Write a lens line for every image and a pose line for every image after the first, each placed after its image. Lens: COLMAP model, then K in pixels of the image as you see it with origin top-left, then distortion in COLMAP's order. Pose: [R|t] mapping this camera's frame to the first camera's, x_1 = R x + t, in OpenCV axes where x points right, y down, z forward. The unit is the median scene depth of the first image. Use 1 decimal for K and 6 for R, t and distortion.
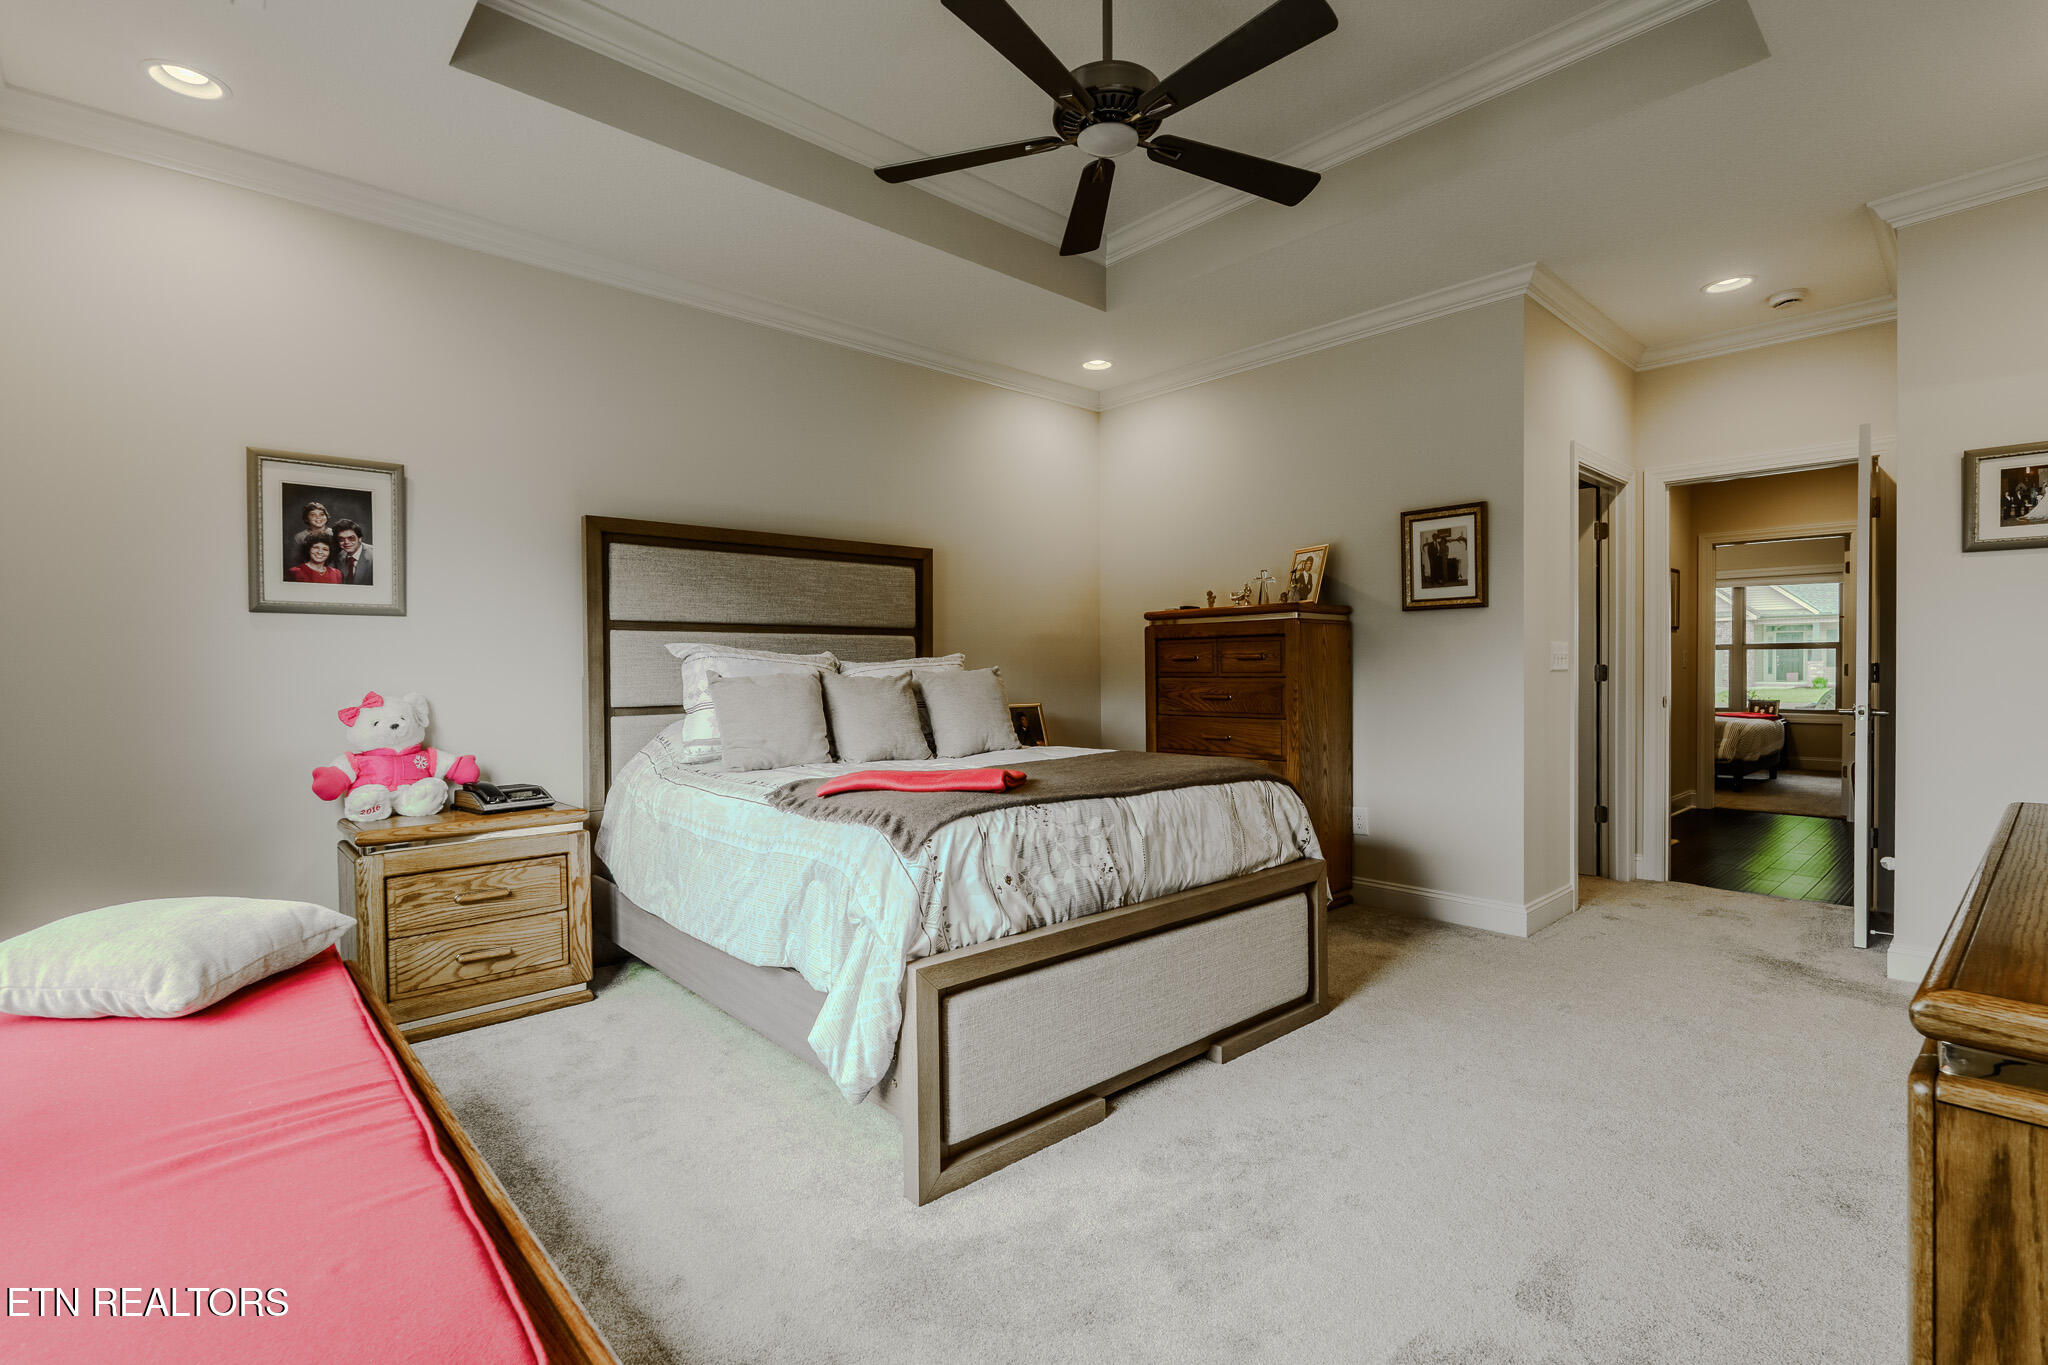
lens RADIAL K [[927.3, 0, 1046.3], [0, 927.3, 672.1], [0, 0, 1]] dist [-0.005118, 0.002768]
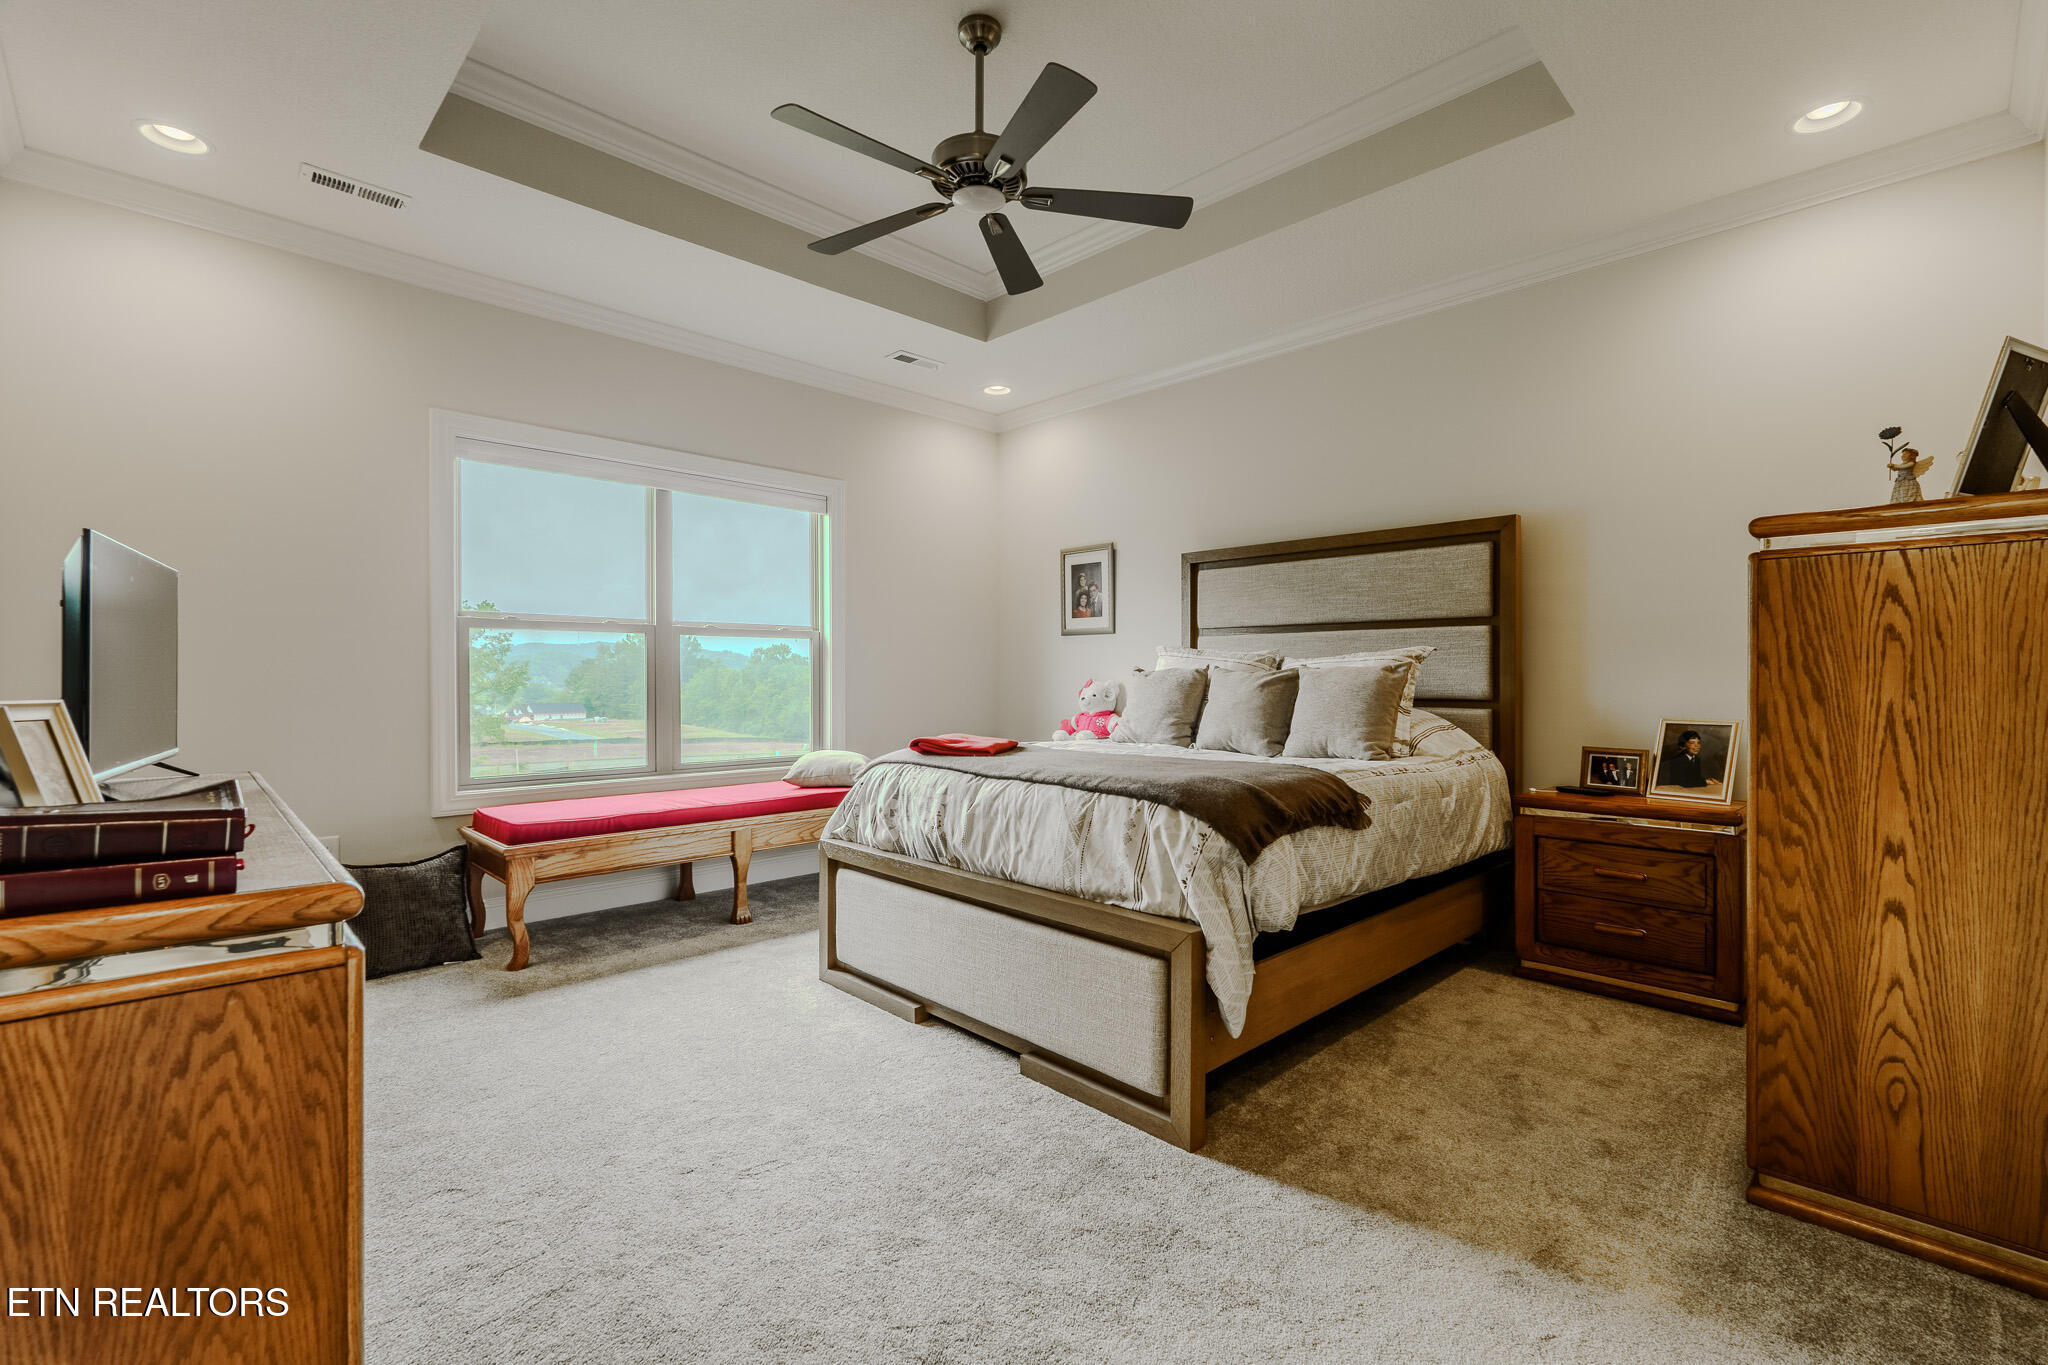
lens RADIAL K [[927.3, 0, 1037.8], [0, 927.3, 678.6], [0, 0, 1]] dist [-0.005118, 0.002768]
pose [[0.026587, 0.008950, -0.999606, 1.037593], [-0.007685, 0.999932, 0.008748, 0.005970], [0.999617, 0.007449, 0.026654, 0.898595]]
